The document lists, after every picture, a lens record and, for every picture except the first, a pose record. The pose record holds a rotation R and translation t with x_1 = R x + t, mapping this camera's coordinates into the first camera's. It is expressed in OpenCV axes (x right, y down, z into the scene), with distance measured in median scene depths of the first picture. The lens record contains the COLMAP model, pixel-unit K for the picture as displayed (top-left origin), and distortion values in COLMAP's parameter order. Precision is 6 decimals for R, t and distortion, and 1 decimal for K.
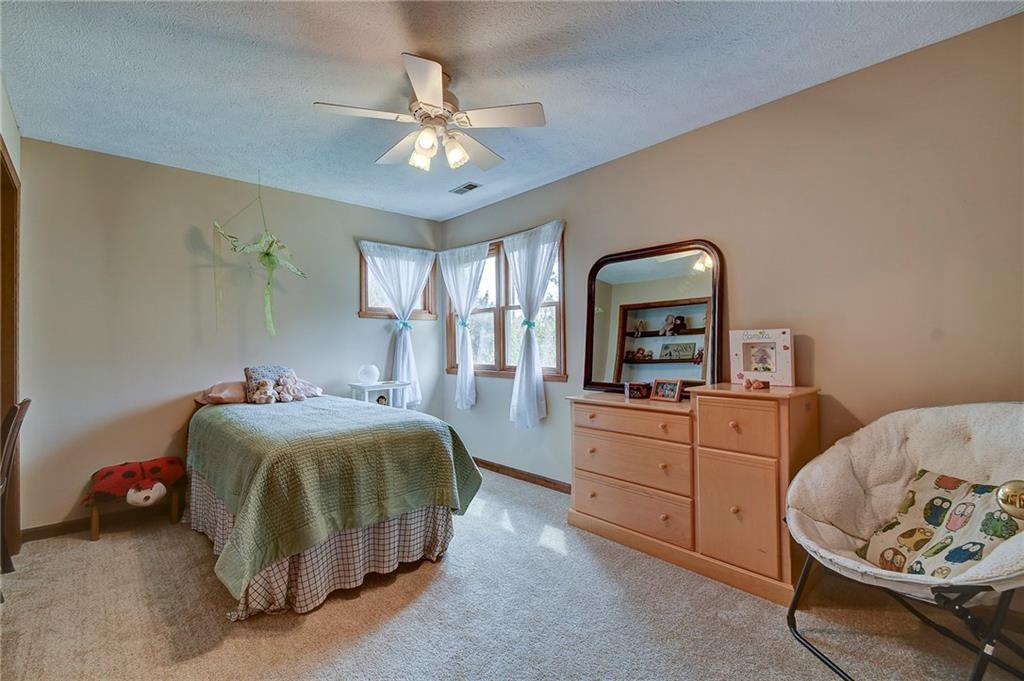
lens RADIAL K [[461.9, 0, 511.5], [0, 461.9, 342.2], [0, 0, 1]] dist [0.004119, -0.000356]
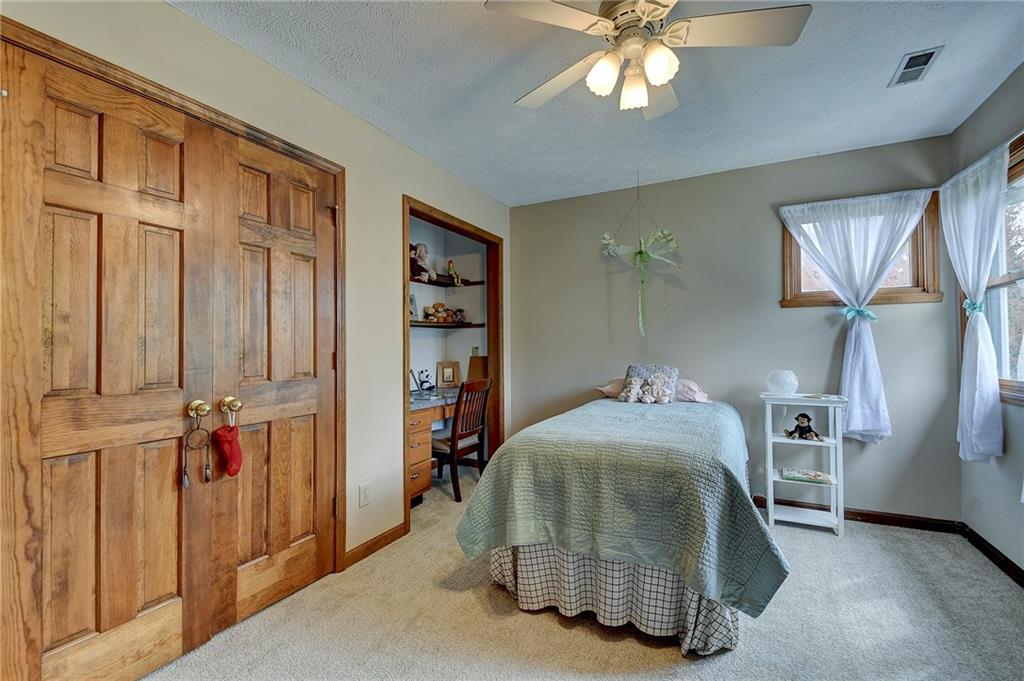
lens RADIAL K [[461.9, 0, 509.6], [0, 461.9, 341.1], [0, 0, 1]] dist [0.004119, -0.000356]
pose [[0.336627, -0.002447, -0.941635, 0.252340], [0.008491, 0.999964, 0.000437, -0.001953], [0.941600, -0.008143, 0.336635, 0.320427]]
